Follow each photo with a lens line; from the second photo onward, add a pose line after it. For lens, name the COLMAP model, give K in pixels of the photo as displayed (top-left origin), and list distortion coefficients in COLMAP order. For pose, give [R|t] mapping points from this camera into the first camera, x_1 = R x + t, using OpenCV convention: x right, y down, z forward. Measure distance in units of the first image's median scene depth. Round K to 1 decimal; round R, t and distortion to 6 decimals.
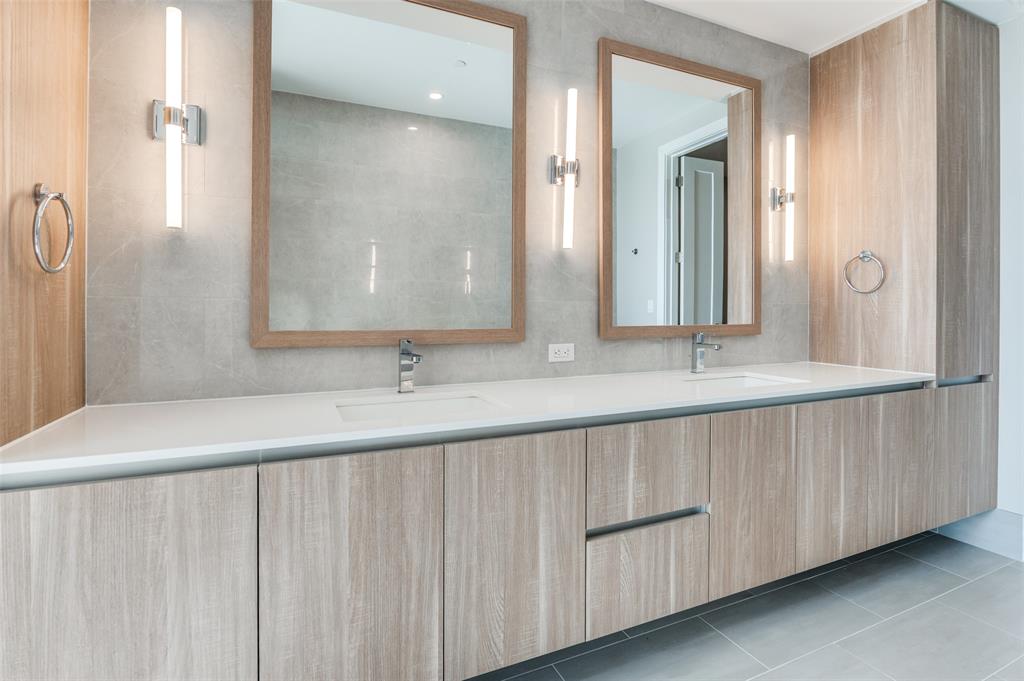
lens RADIAL K [[494.9, 0, 510.8], [0, 494.9, 311.4], [0, 0, 1]] dist [-0.014354, -0.001054]
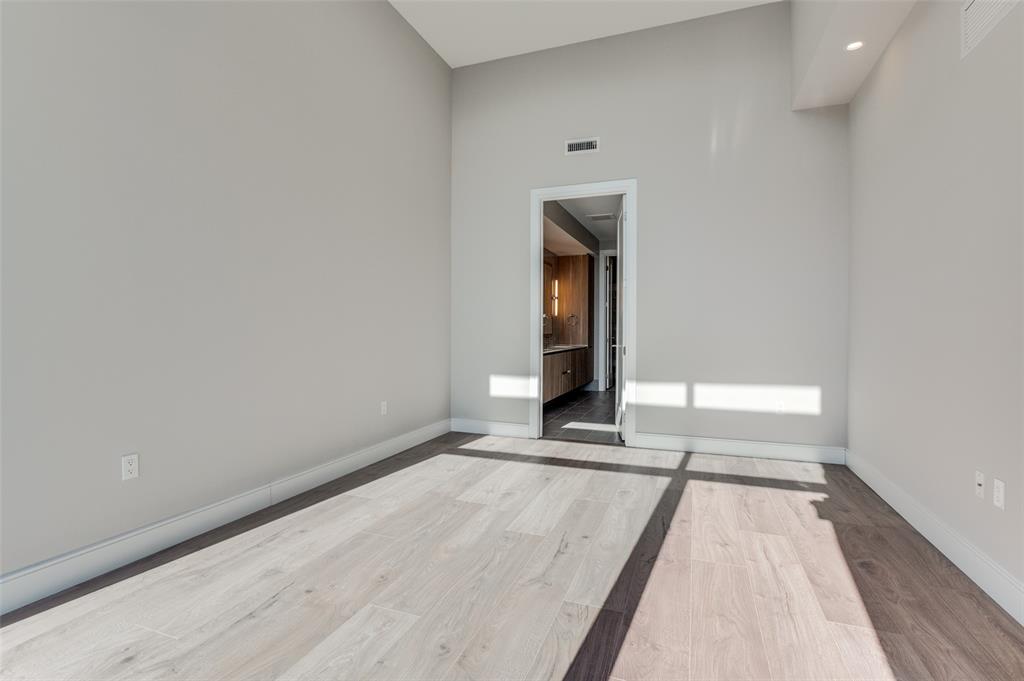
lens RADIAL K [[491.8, 0, 509.6], [0, 491.8, 325.1], [0, 0, 1]] dist [-0.003716, -0.000565]
pose [[0.692690, 0.010341, 0.721161, -2.330602], [-0.003929, 0.999936, -0.010564, 0.004127], [-0.721224, 0.004484, 0.692687, -1.265977]]
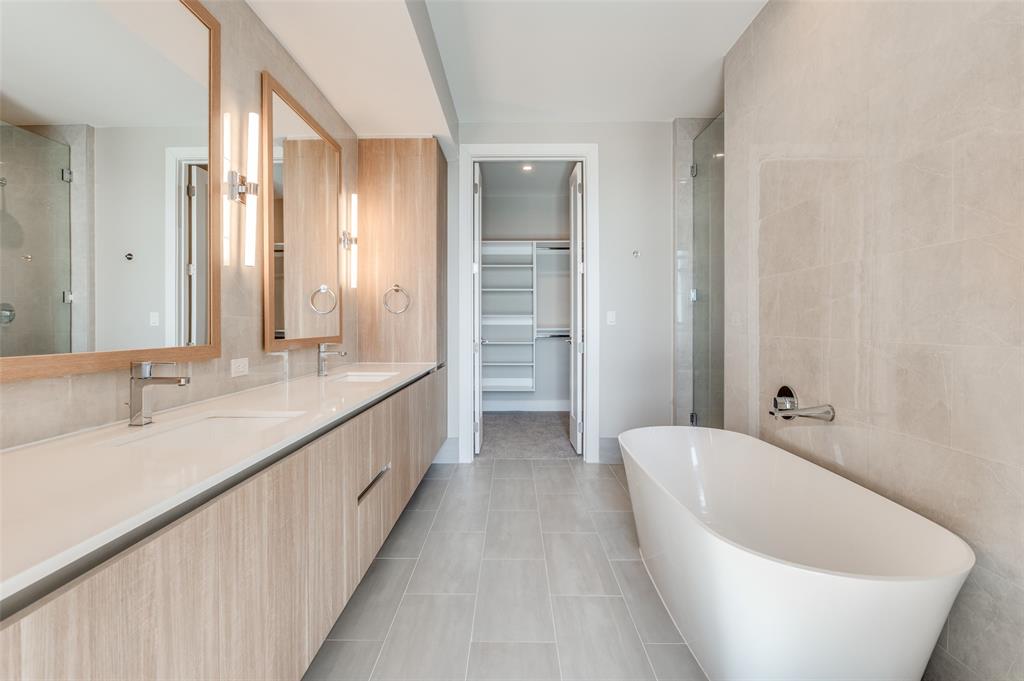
lens RADIAL K [[491.8, 0, 509.6], [0, 491.8, 325.1], [0, 0, 1]] dist [-0.003716, -0.000565]
pose [[0.415617, -0.002294, 0.909537, -0.498153], [0.000974, 0.999997, 0.002077, -0.004512], [-0.909539, 0.000023, 0.415618, 0.064407]]
